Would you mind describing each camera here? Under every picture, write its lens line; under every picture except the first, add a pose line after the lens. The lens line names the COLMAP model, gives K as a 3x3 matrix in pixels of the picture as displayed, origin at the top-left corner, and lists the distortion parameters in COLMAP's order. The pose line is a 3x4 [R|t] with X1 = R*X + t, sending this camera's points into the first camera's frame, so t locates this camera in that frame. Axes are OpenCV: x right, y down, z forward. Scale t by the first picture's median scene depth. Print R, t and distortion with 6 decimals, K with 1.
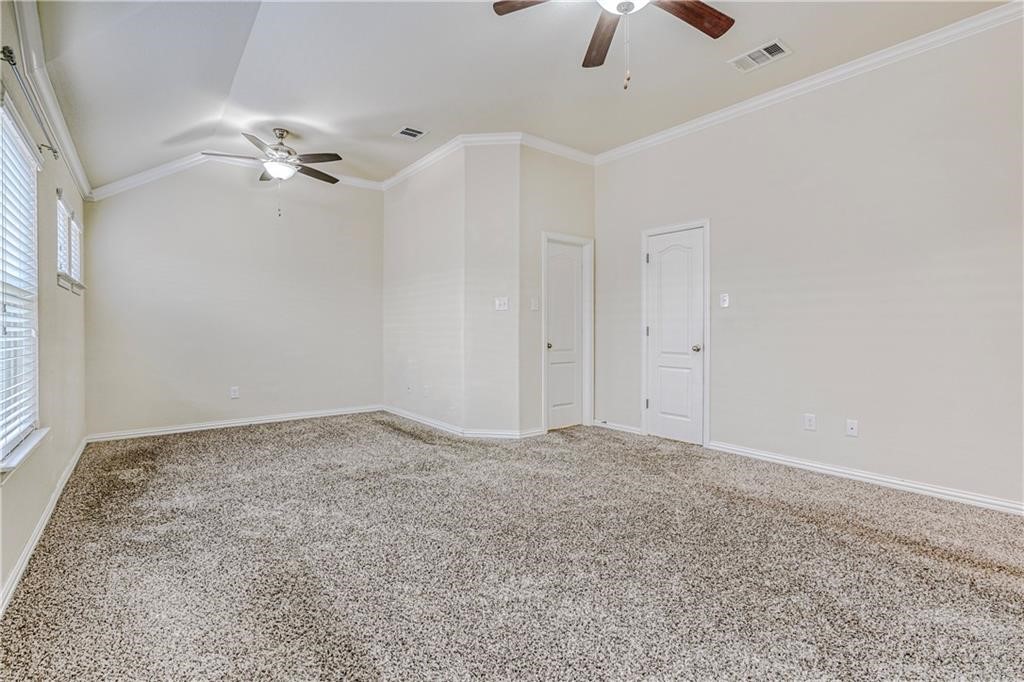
lens RADIAL K [[478.0, 0, 518.2], [0, 478.0, 339.2], [0, 0, 1]] dist [-0.014484, 0.000605]
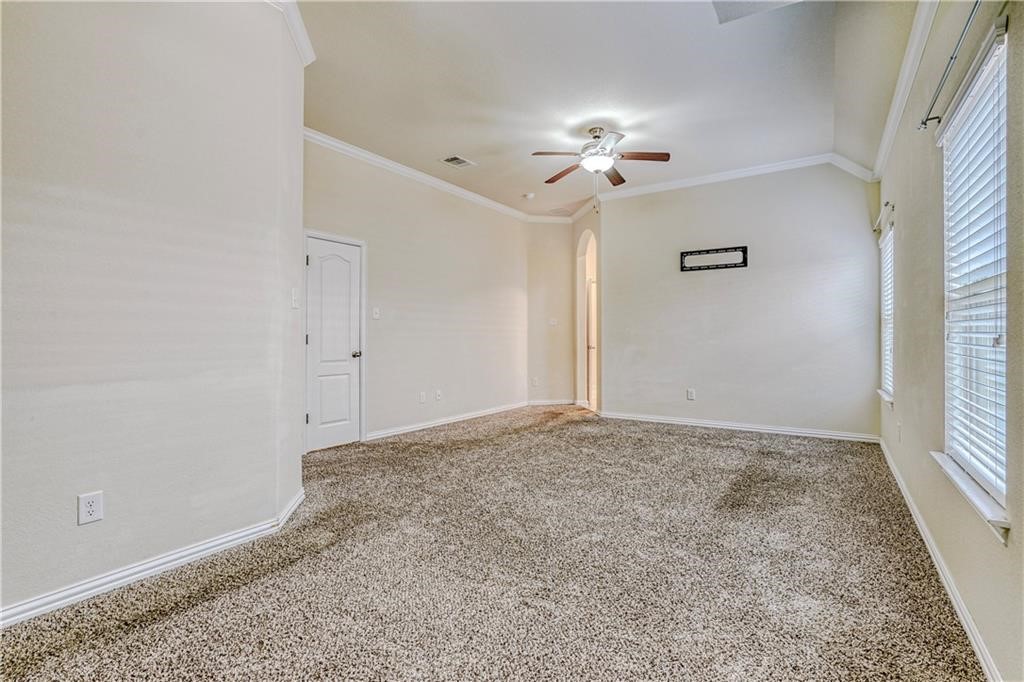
lens RADIAL K [[478.0, 0, 515.0], [0, 478.0, 337.2], [0, 0, 1]] dist [-0.014484, 0.000605]
pose [[-0.310565, -0.004176, 0.950543, -0.774518], [0.017108, 0.999804, 0.009982, -0.025420], [-0.950398, 0.019362, -0.310433, 0.976435]]
